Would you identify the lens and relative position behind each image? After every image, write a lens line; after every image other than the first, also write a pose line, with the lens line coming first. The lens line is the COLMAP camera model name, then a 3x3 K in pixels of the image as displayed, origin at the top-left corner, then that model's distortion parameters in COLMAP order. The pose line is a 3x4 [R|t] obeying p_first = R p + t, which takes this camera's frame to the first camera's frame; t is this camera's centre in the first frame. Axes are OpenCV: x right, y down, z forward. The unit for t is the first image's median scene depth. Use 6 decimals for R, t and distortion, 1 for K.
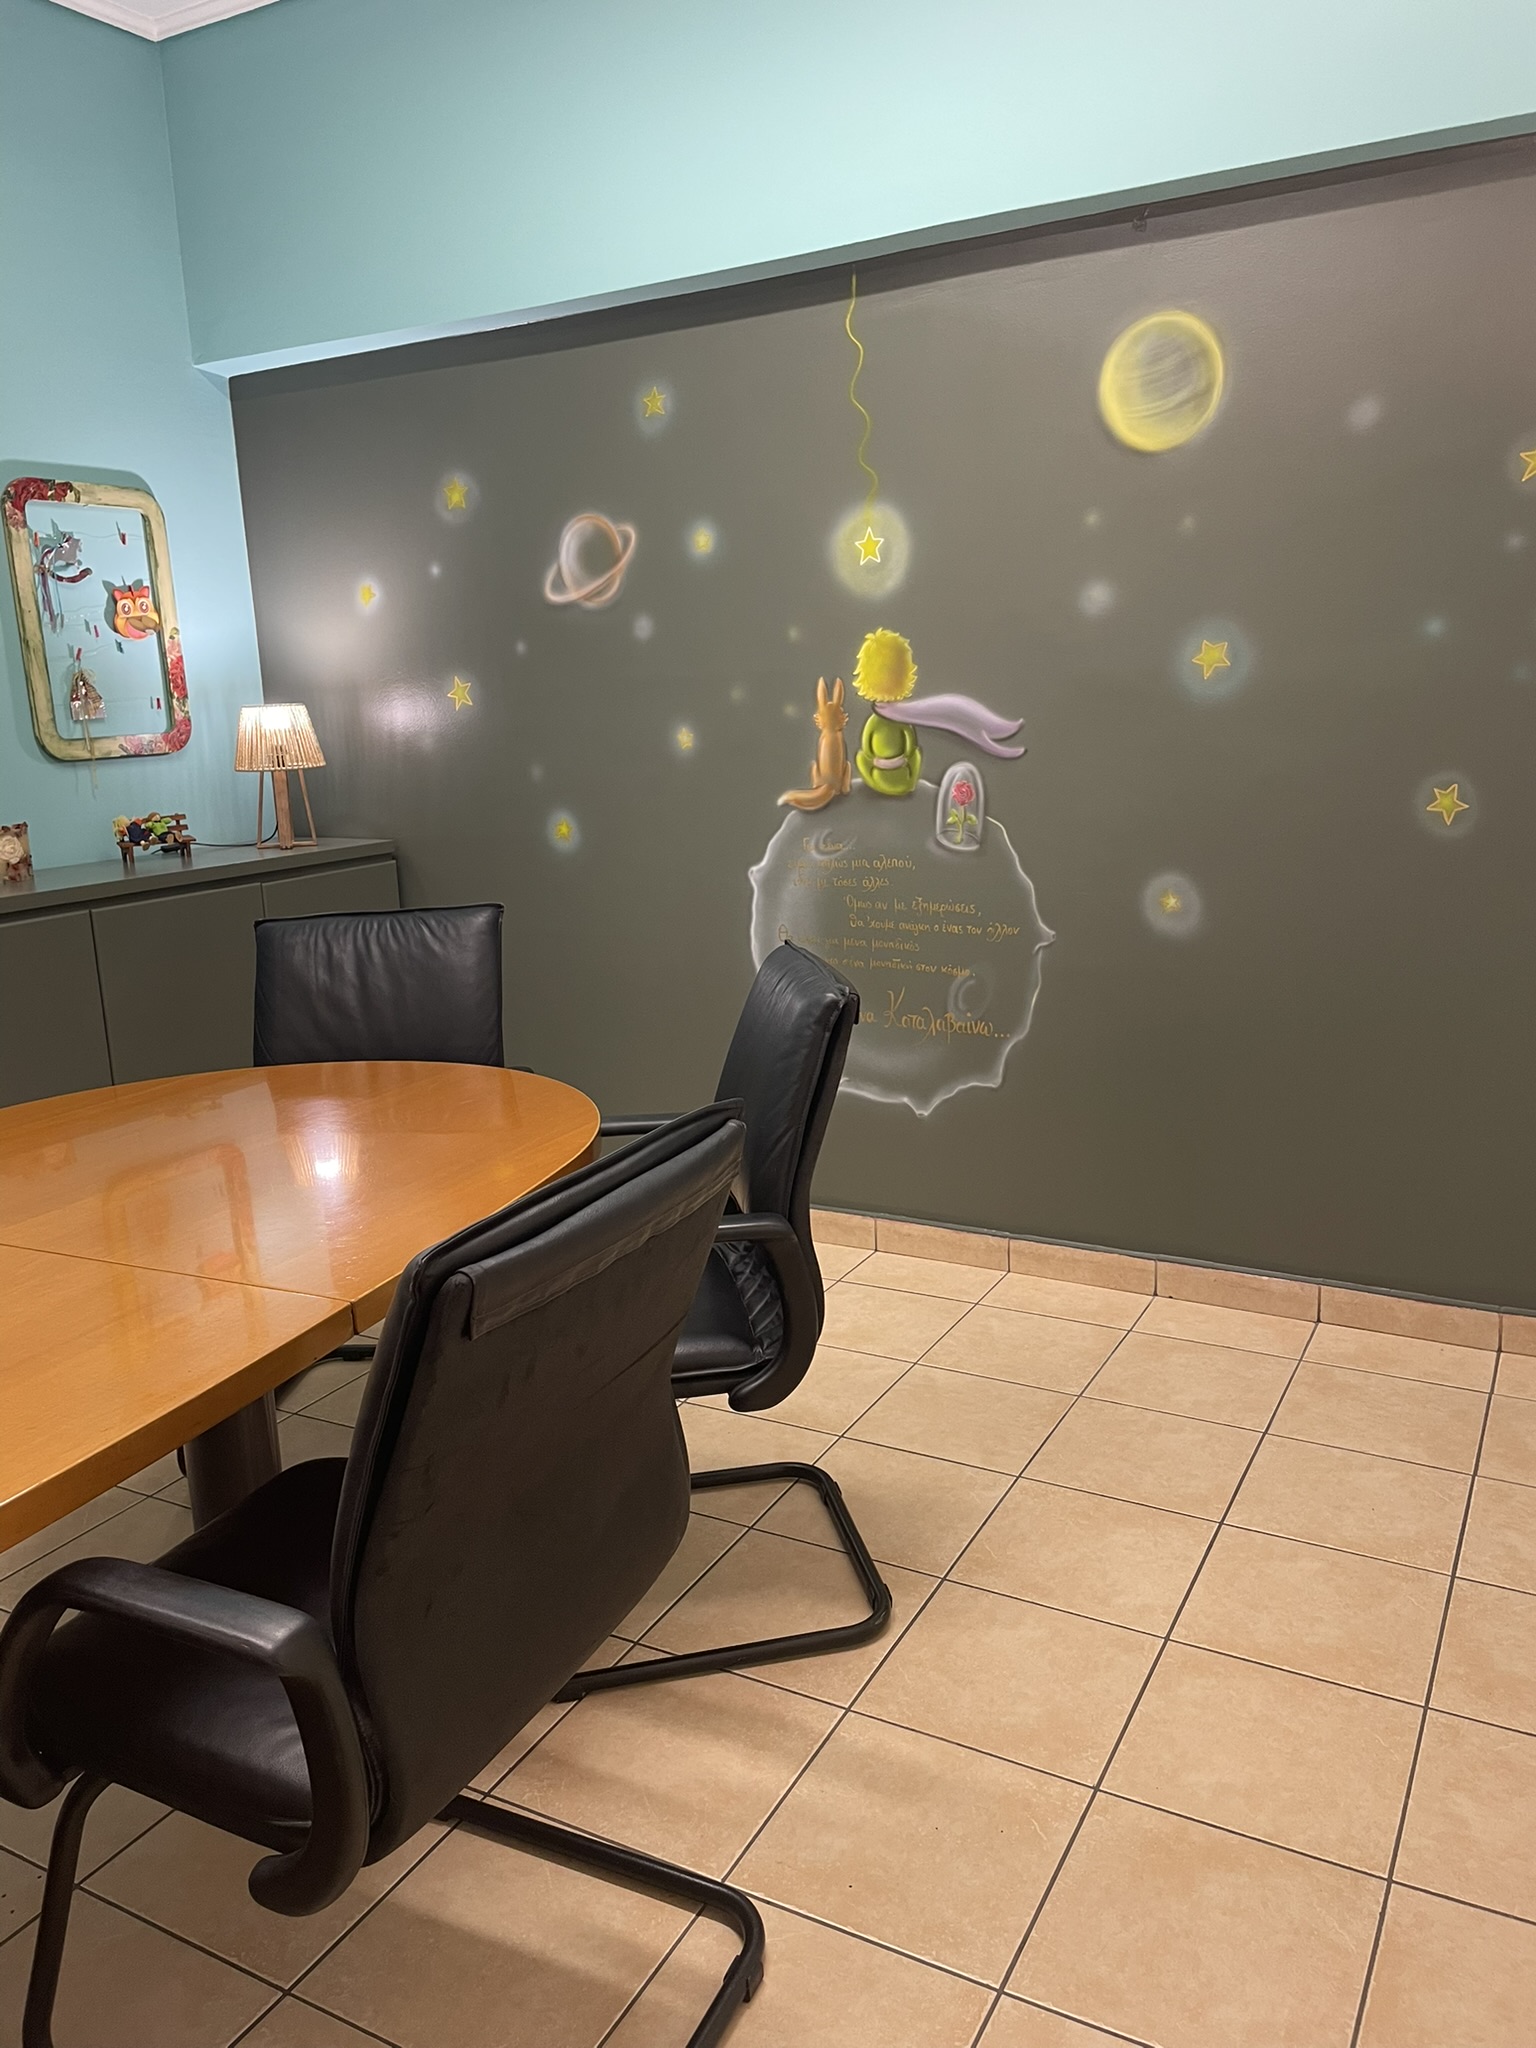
lens RADIAL K [[1548.4, 0, 765.7], [0, 1548.4, 1016.2], [0, 0, 1]] dist [0.100809, -0.137353]
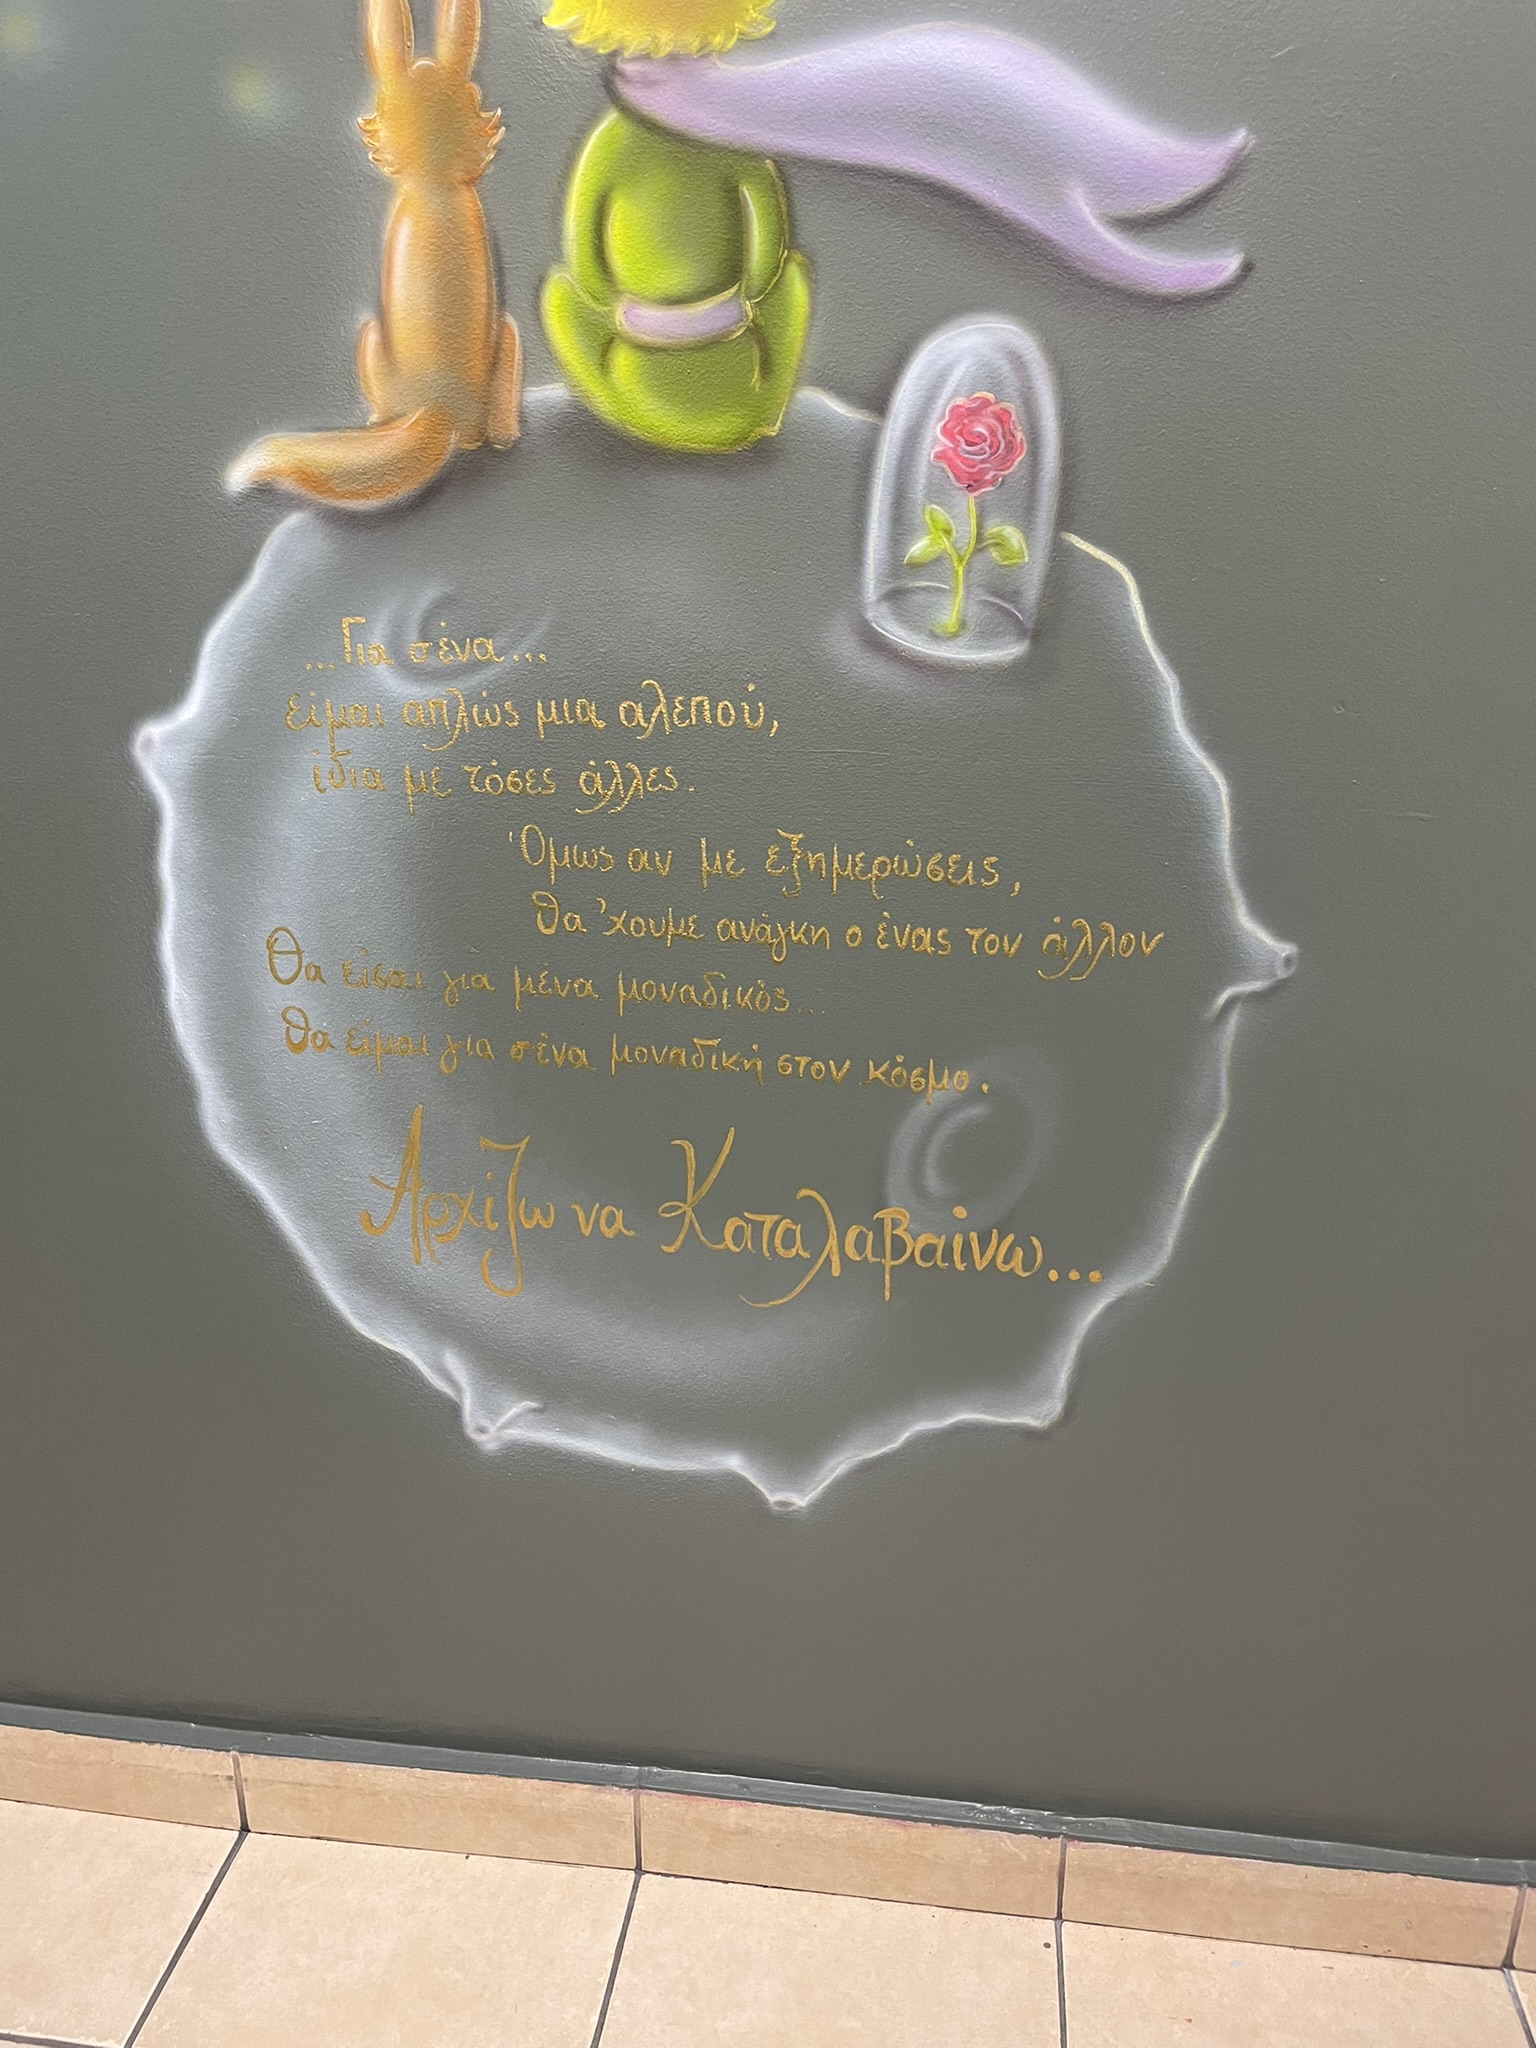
lens RADIAL K [[1548.4, 0, 765.7], [0, 1548.4, 1016.2], [0, 0, 1]] dist [0.100809, -0.137353]
pose [[0.931626, -0.081443, 0.354175, -0.010076], [0.043958, 0.992663, 0.112638, -0.076948], [-0.360750, -0.089367, 0.928371, 0.747925]]
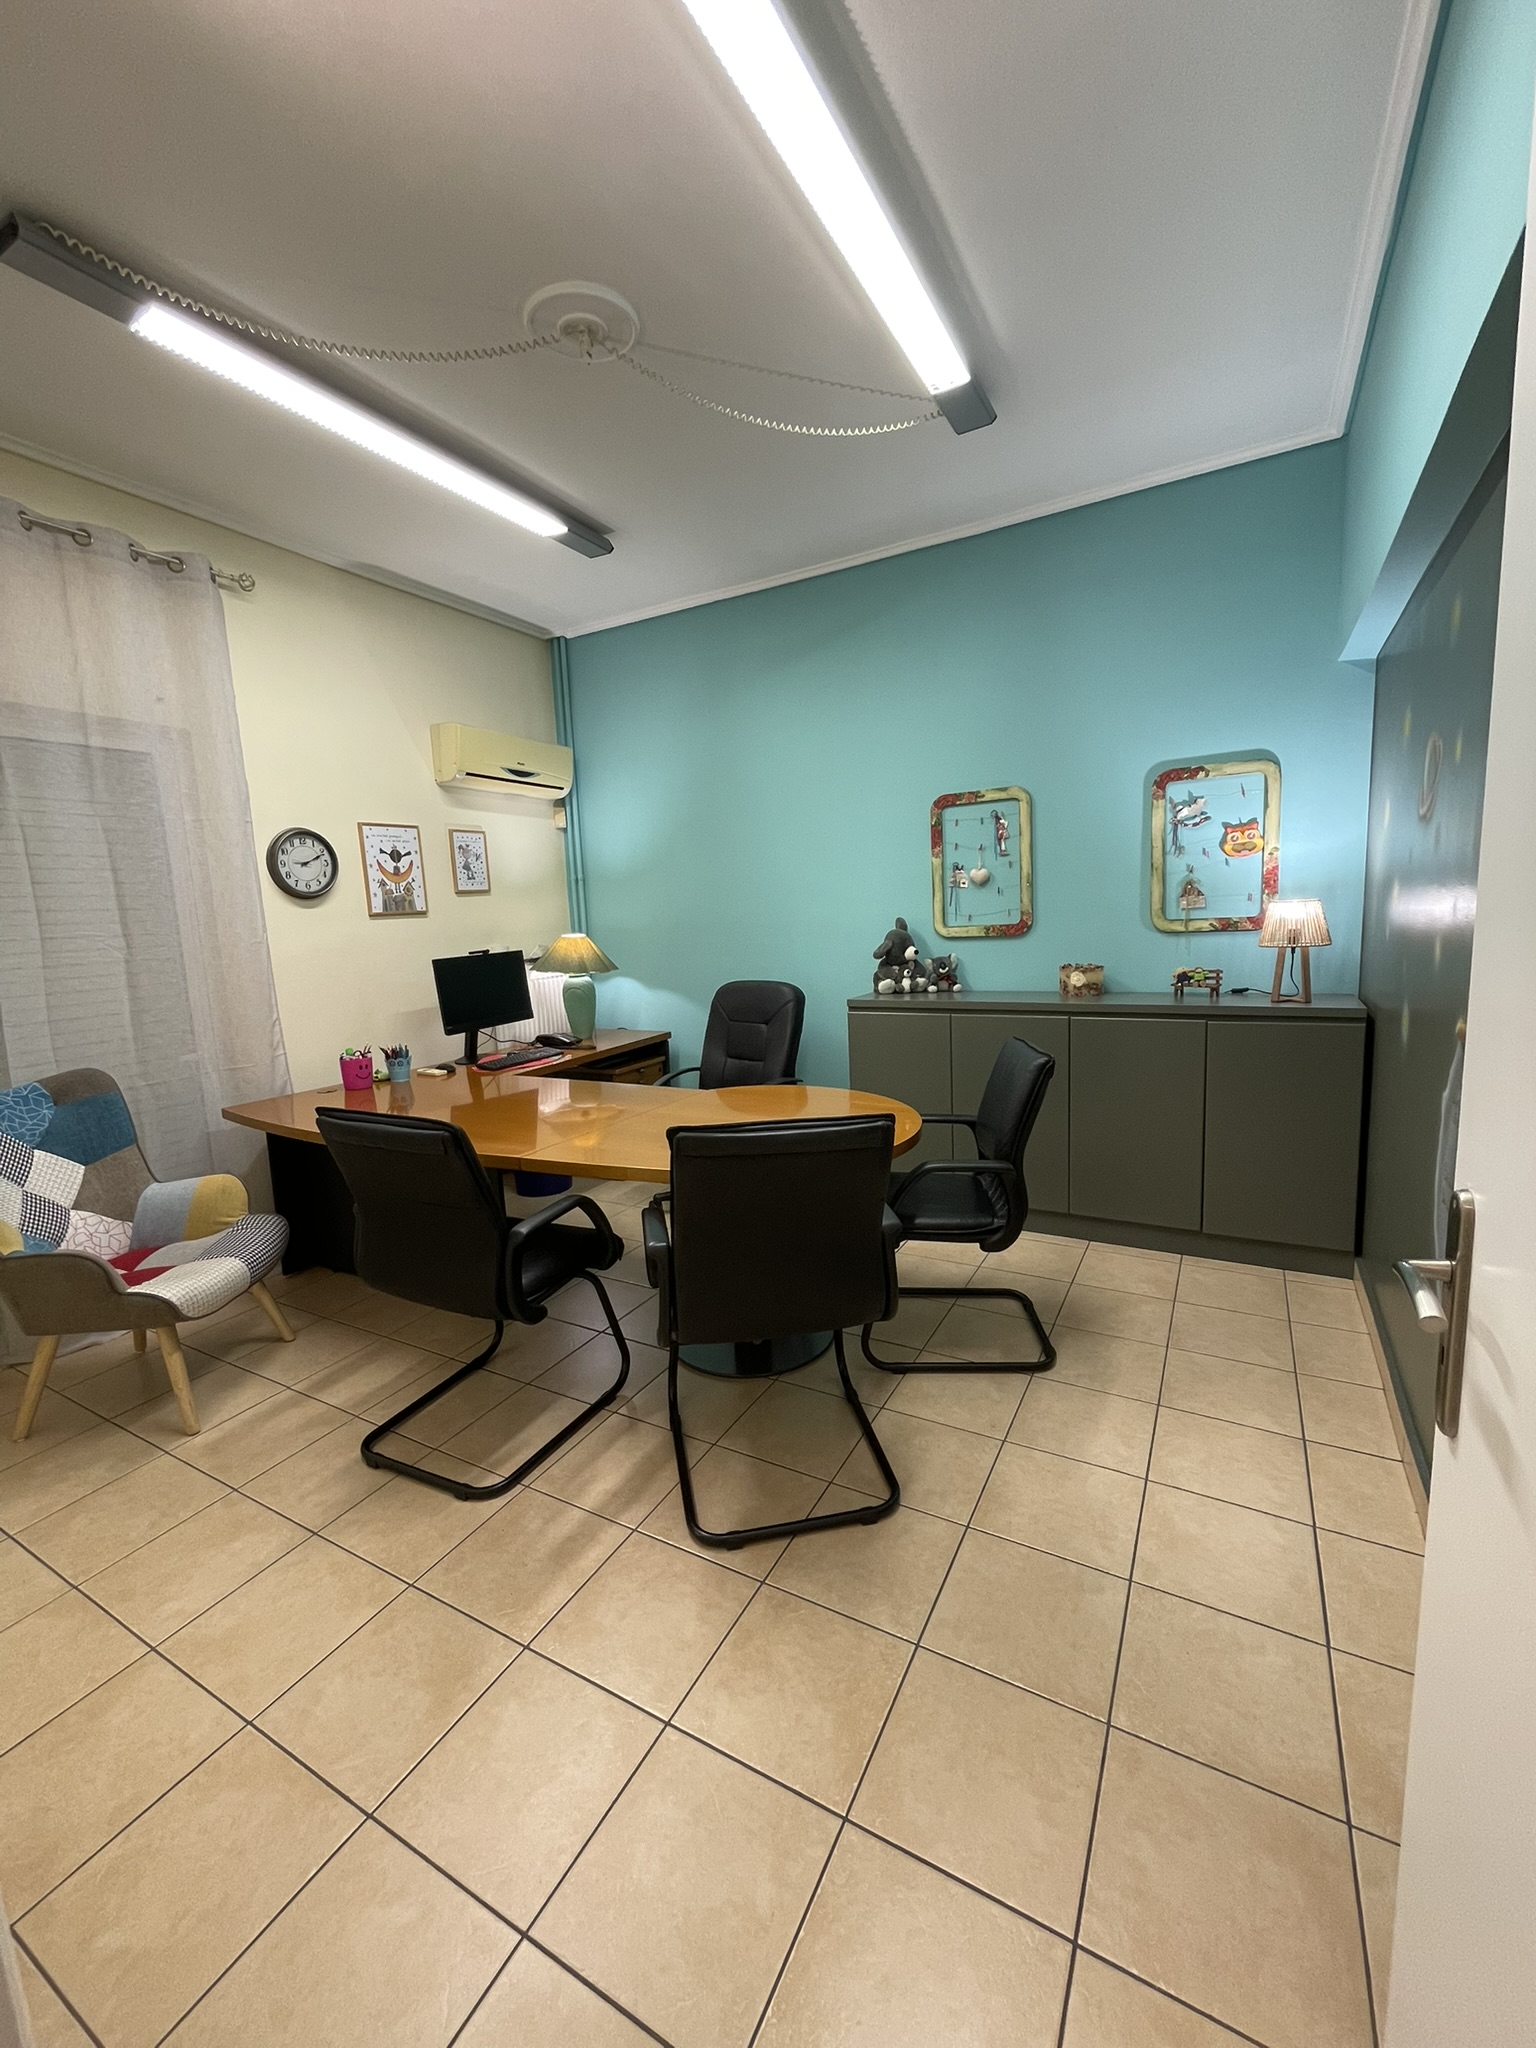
lens RADIAL K [[830.0, 0, 767.2], [0, 830.0, 1029.5], [0, 0, 1]] dist [-0.002183, -0.000561]
pose [[-0.011051, 0.182158, -0.983207, 0.516567], [-0.164024, 0.969618, 0.181484, -0.169380], [0.986395, 0.163275, 0.019163, 0.636751]]
